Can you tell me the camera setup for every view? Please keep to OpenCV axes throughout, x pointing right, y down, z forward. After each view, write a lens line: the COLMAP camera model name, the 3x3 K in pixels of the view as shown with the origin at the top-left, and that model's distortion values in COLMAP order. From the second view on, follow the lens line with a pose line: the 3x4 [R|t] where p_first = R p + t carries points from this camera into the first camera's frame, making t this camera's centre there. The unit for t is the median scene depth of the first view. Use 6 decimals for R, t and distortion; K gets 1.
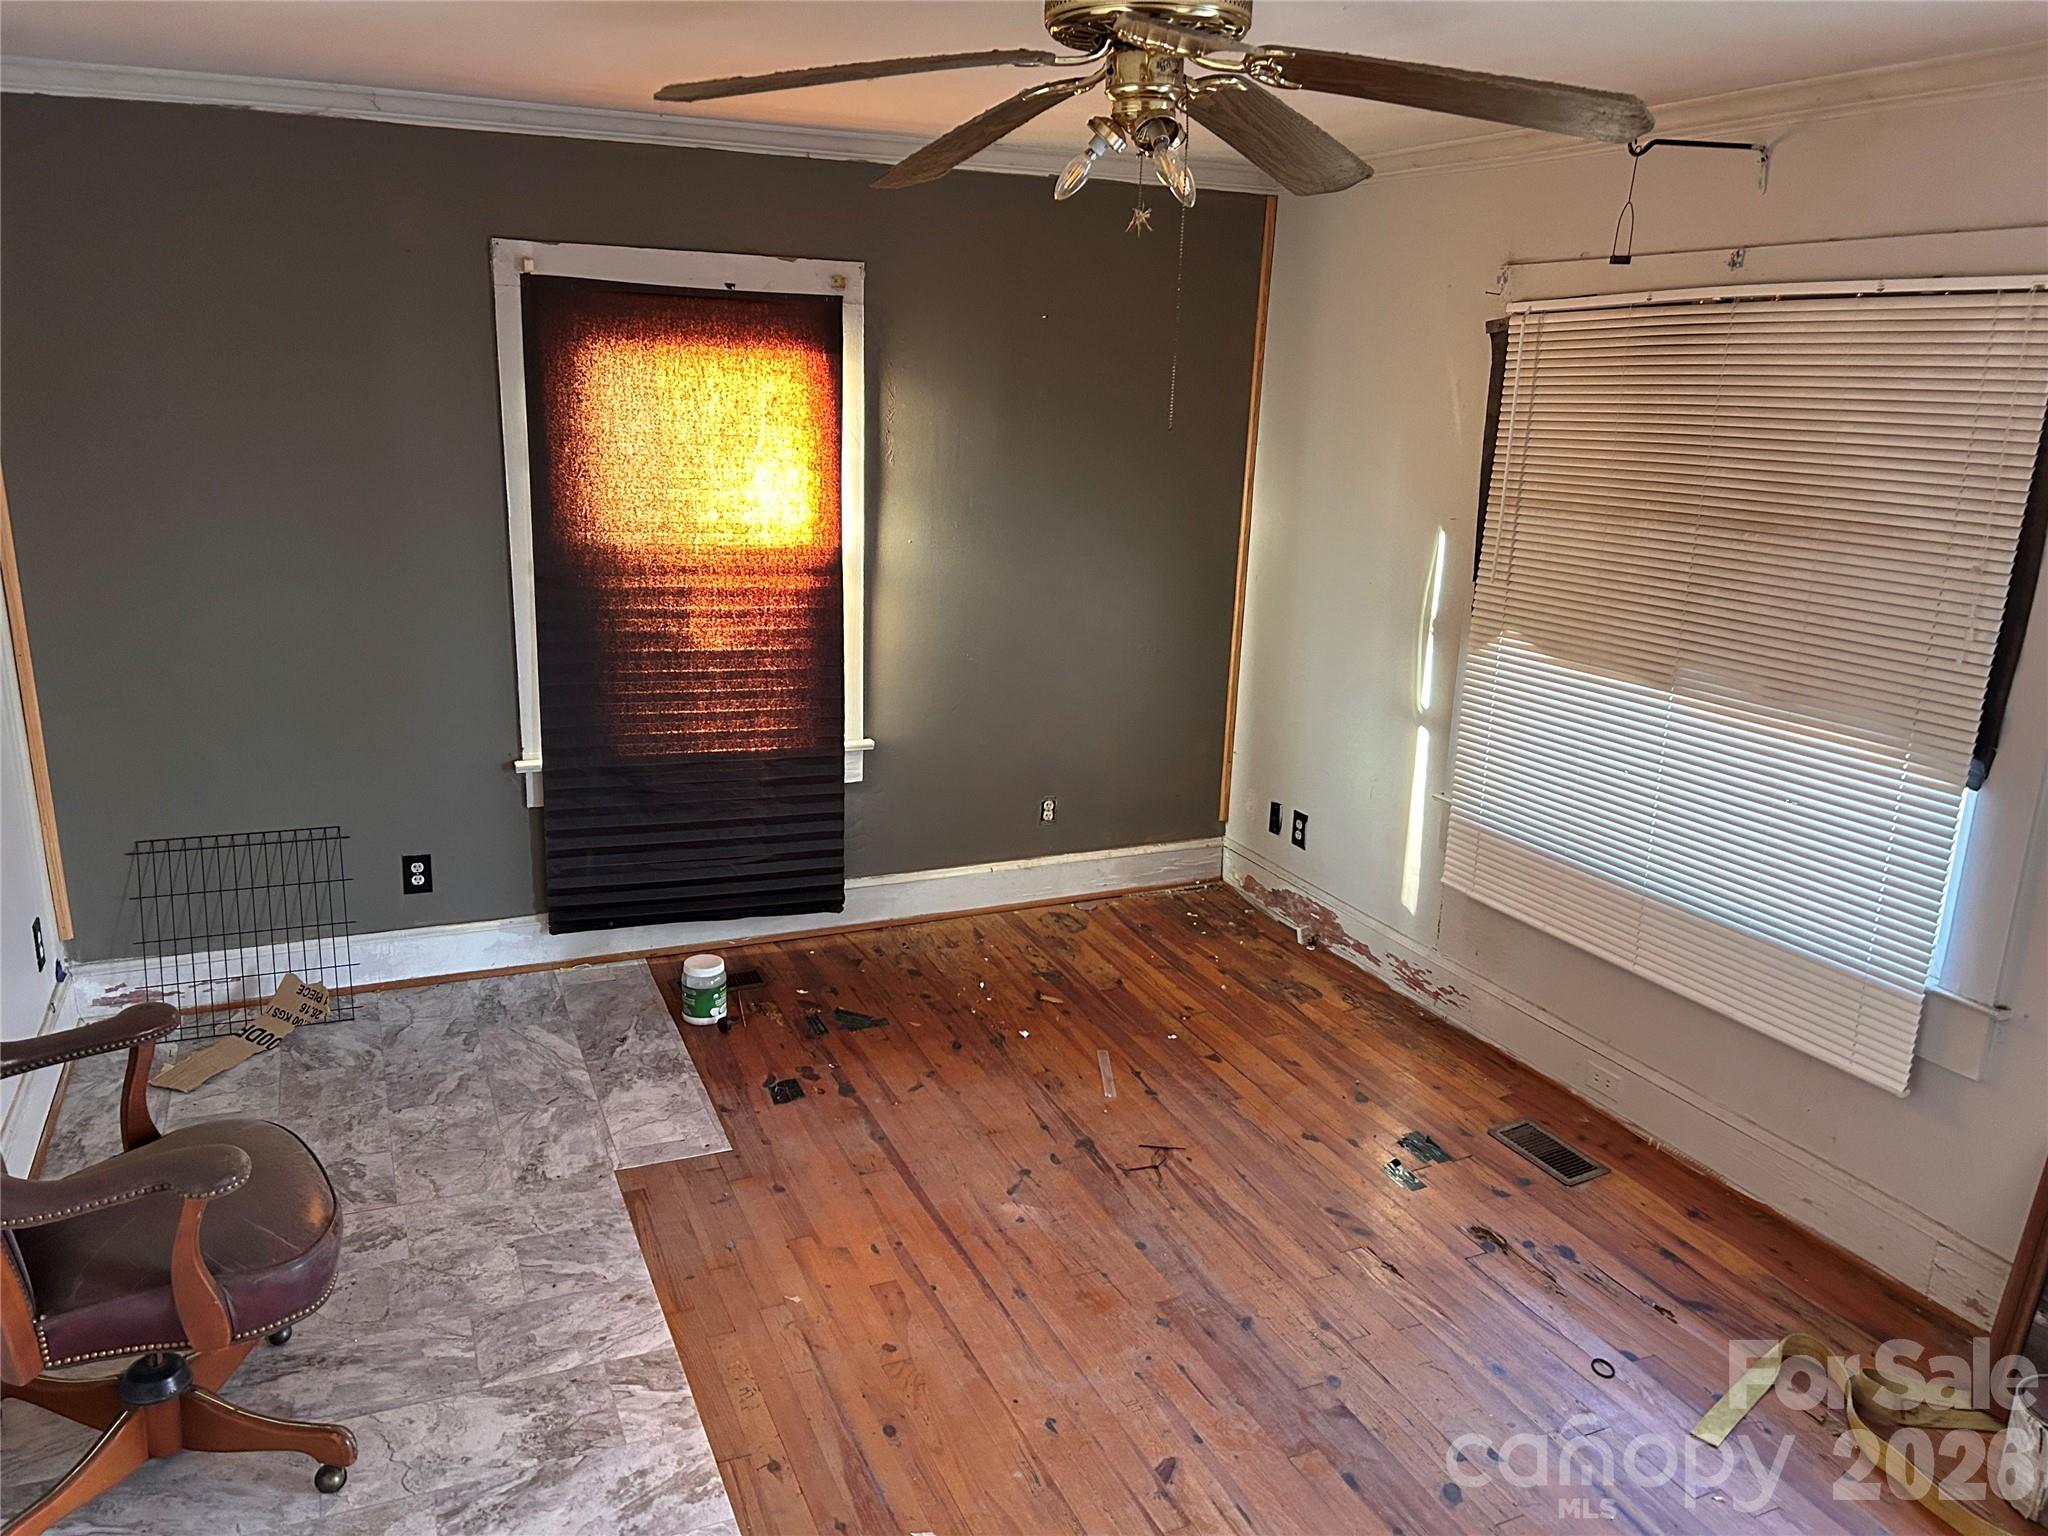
lens RADIAL K [[1529.5, 0, 1030.3], [0, 1529.5, 775.1], [0, 0, 1]] dist [0.100550, -0.176218]
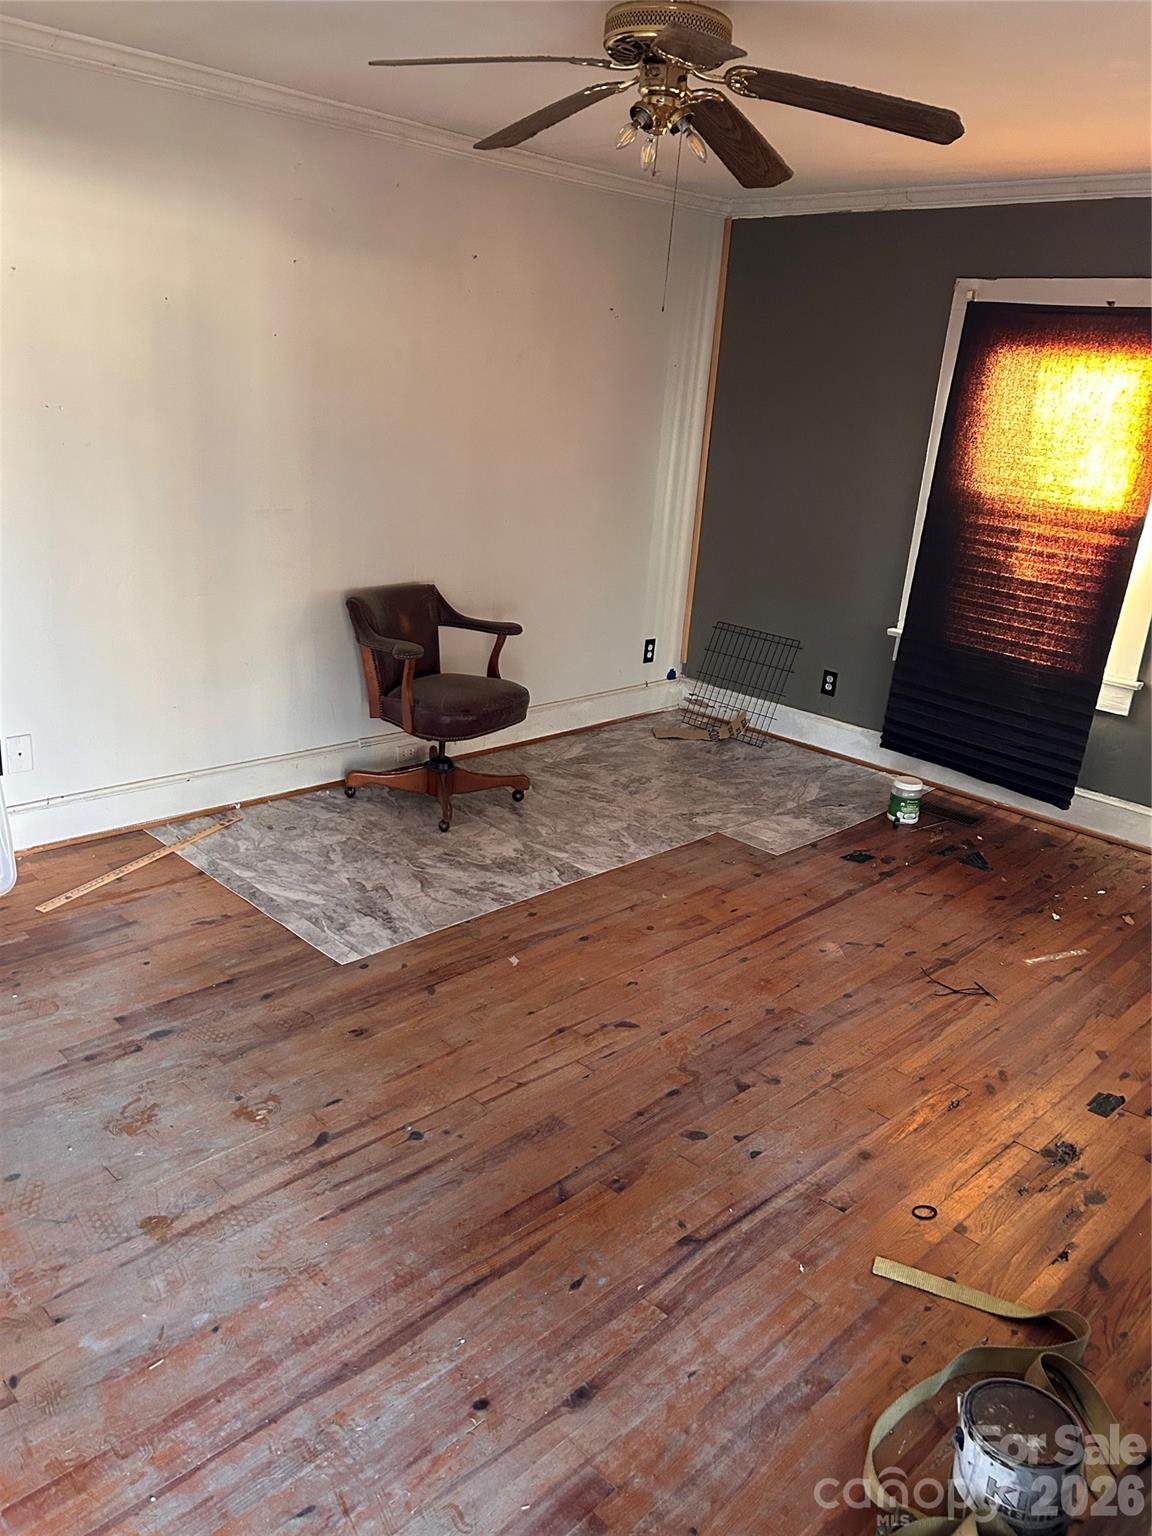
lens RADIAL K [[1147.1, 0, 565.6], [0, 1147.1, 771.9], [0, 0, 1]] dist [0.100550, -0.176218]
pose [[0.365894, 0.291013, -0.883987, 0.615903], [-0.306755, 0.934484, 0.180667, 0.016732], [0.878648, 0.205063, 0.431192, 0.249257]]
